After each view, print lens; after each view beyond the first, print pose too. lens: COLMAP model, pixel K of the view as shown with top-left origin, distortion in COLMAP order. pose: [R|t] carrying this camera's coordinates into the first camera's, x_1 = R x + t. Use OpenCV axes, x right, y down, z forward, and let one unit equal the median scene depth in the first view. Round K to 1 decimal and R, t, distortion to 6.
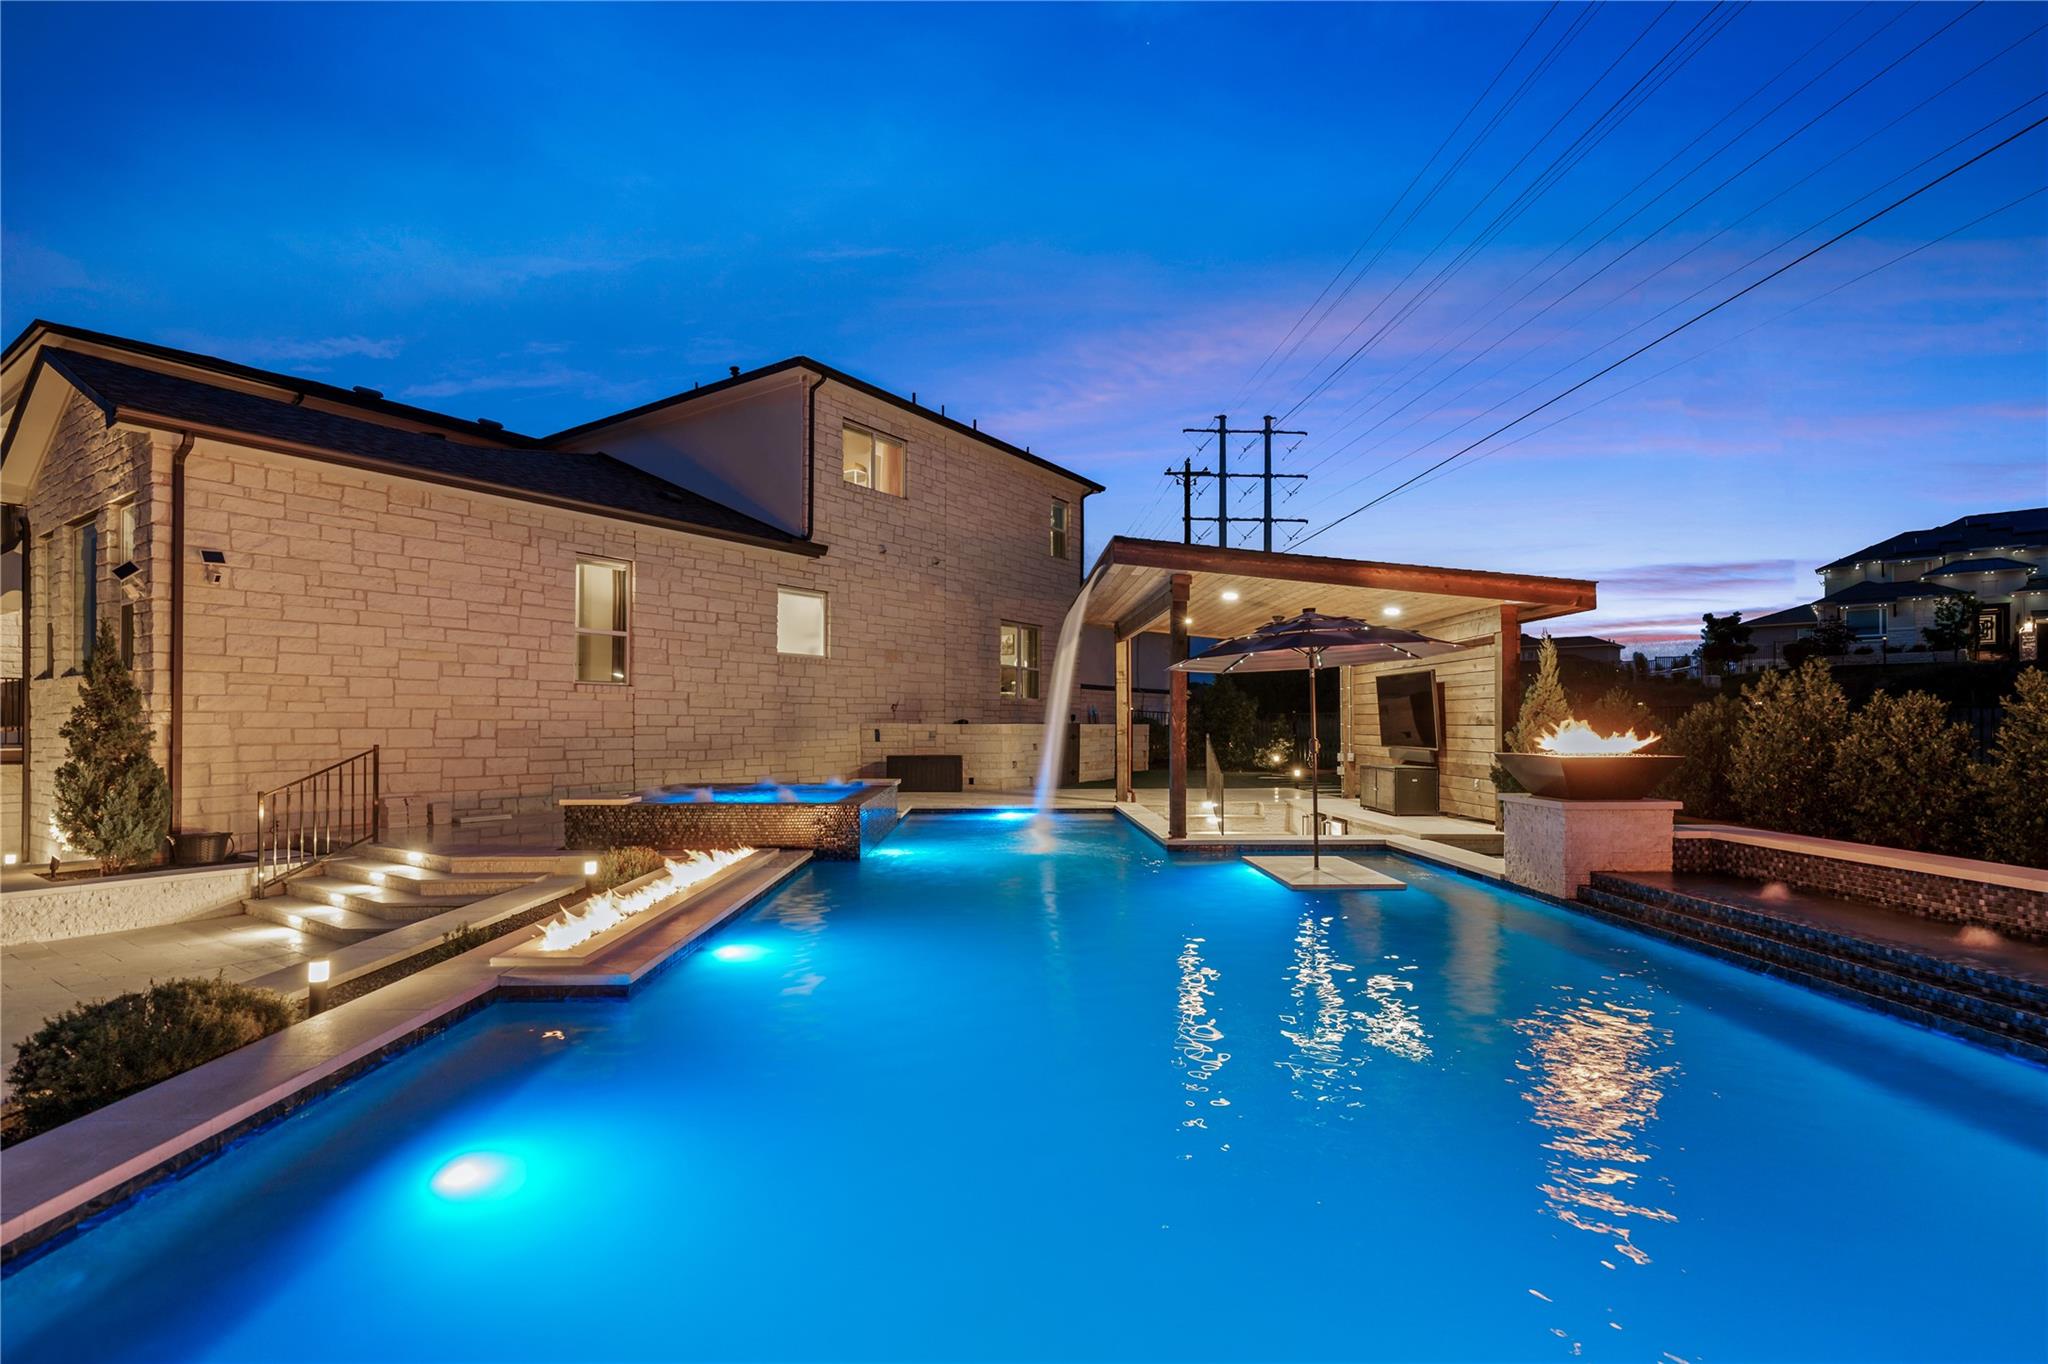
lens RADIAL K [[956.2, 0, 1019.8], [0, 956.2, 709.4], [0, 0, 1]] dist [0.004707, 0.000775]
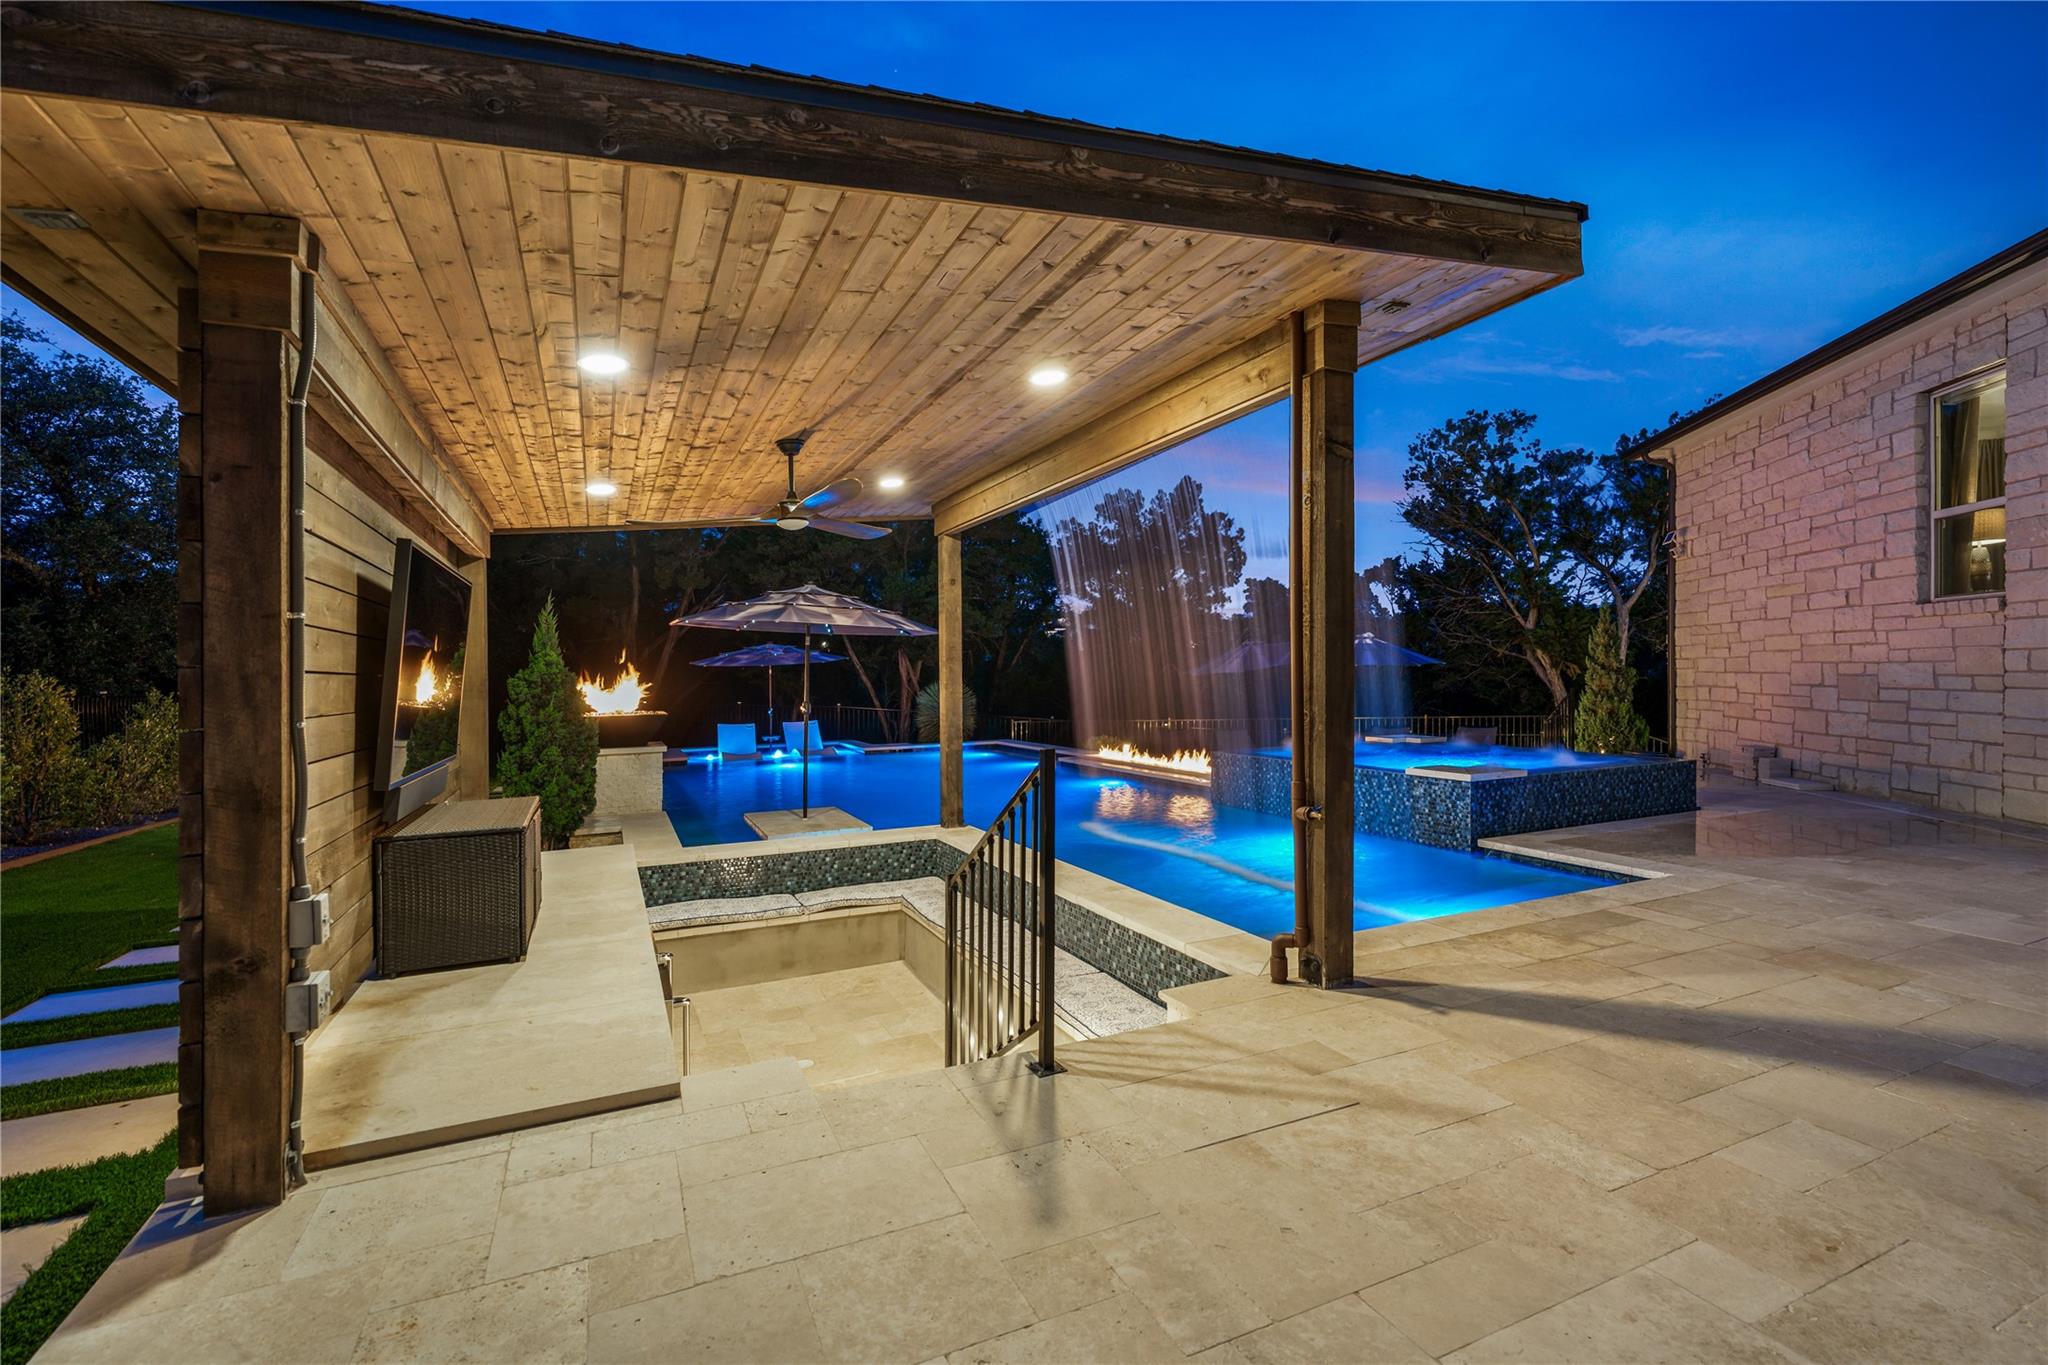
lens RADIAL K [[956.2, 0, 1025.2], [0, 956.2, 676.9], [0, 0, 1]] dist [0.004707, 0.000775]
pose [[-0.923893, 0.000878, -0.382650, 0.307432], [0.004278, 0.999959, -0.008033, 0.022826], [0.382627, -0.009058, -0.923858, 1.297588]]
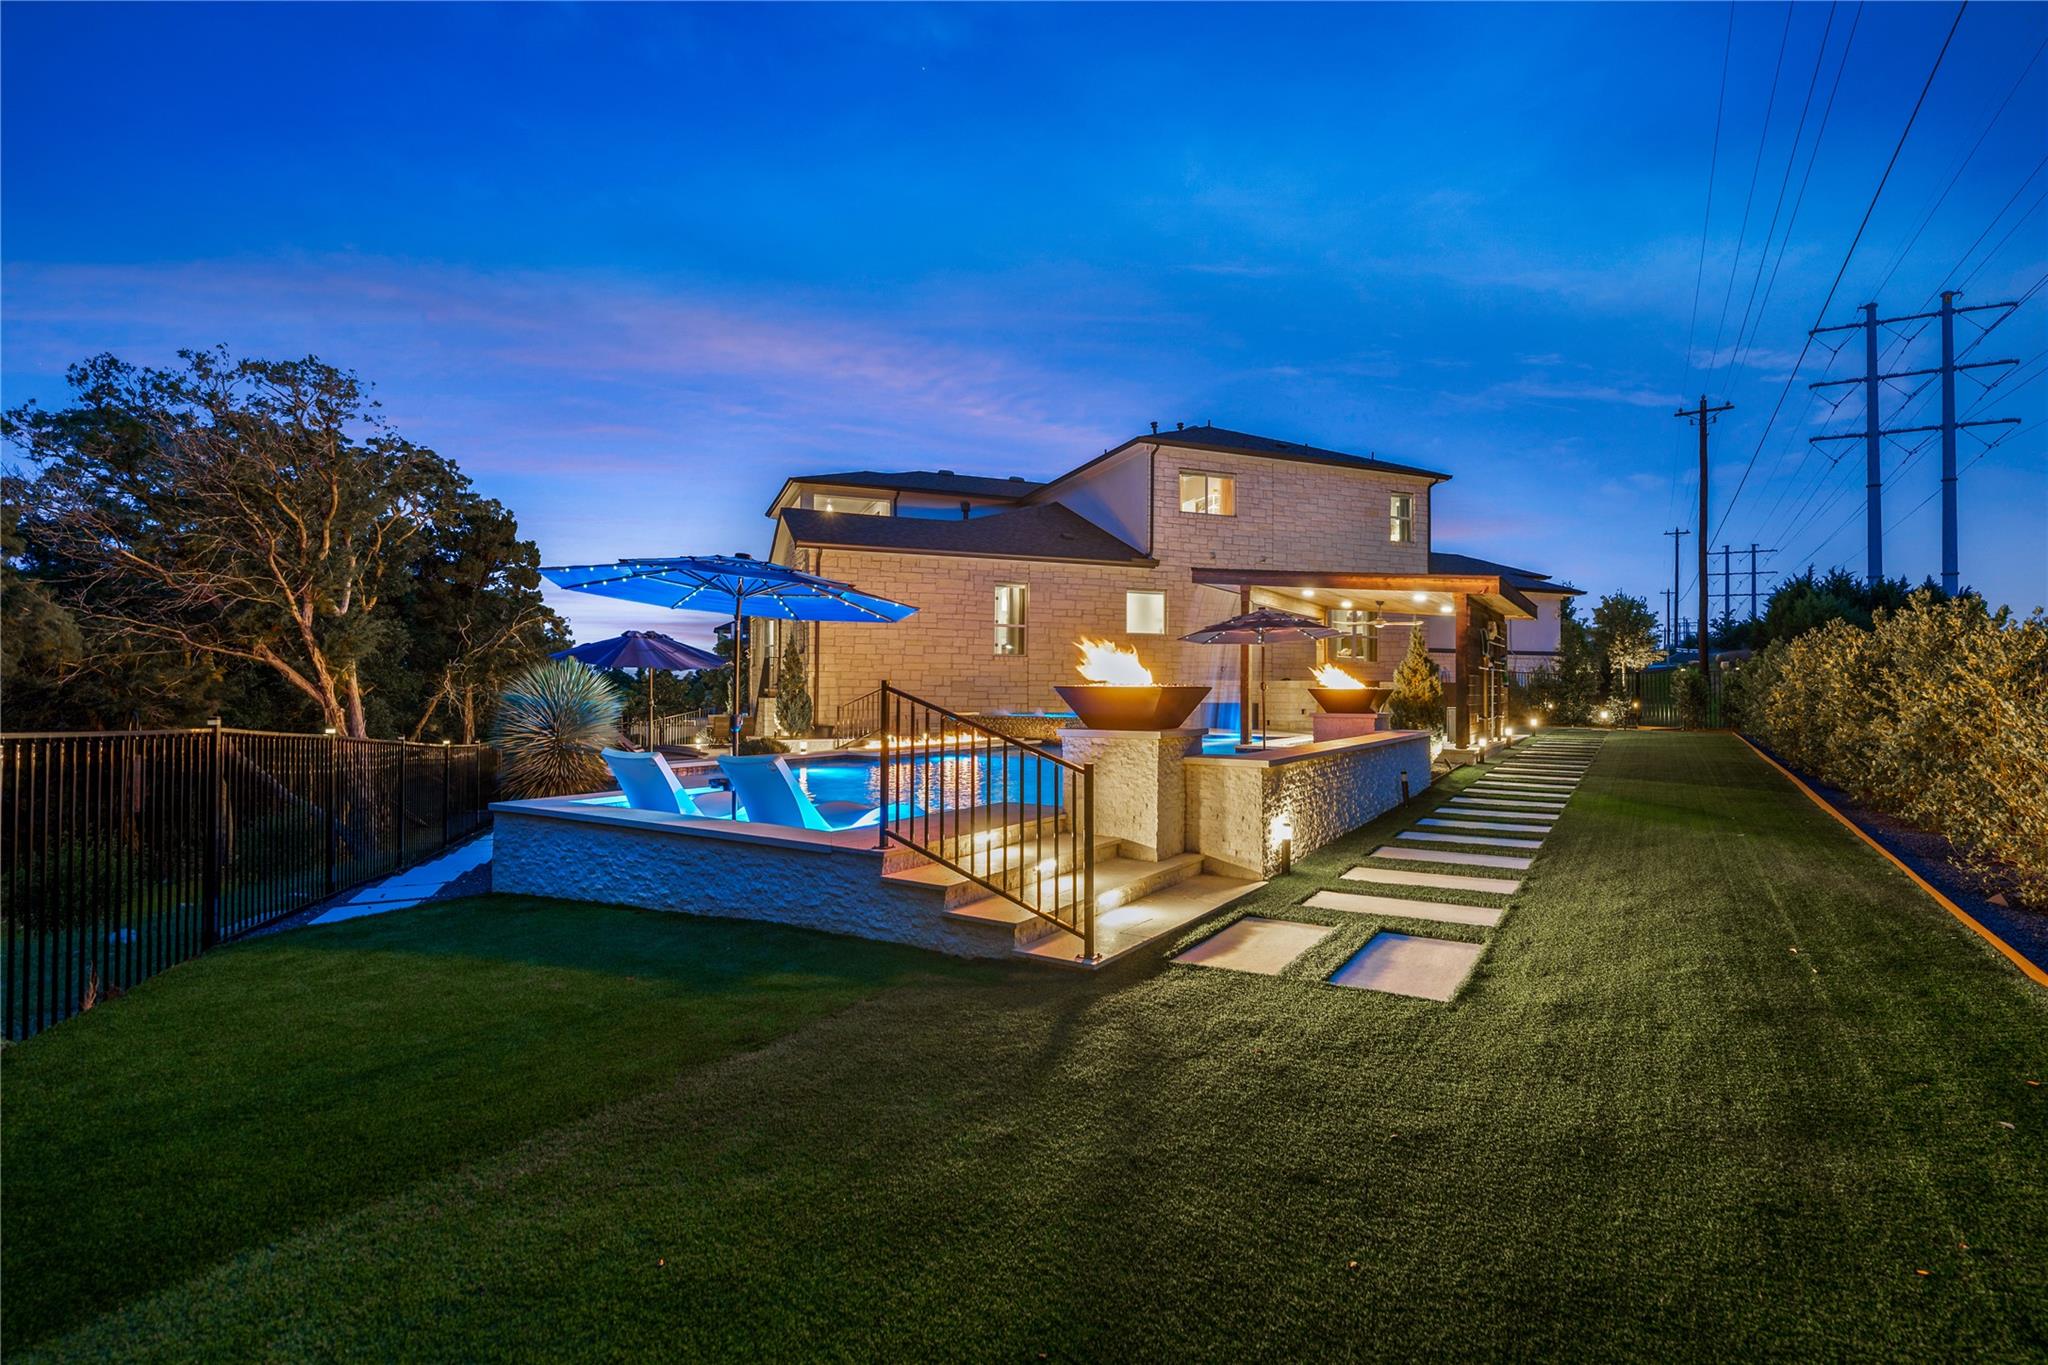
lens RADIAL K [[956.2, 0, 1036.1], [0, 956.2, 677.6], [0, 0, 1]] dist [0.004707, 0.000775]
pose [[0.833197, -0.001338, -0.552975, 0.550130], [0.002956, 0.999994, 0.002034, 0.009162], [0.552968, -0.003330, 0.833196, -0.407563]]
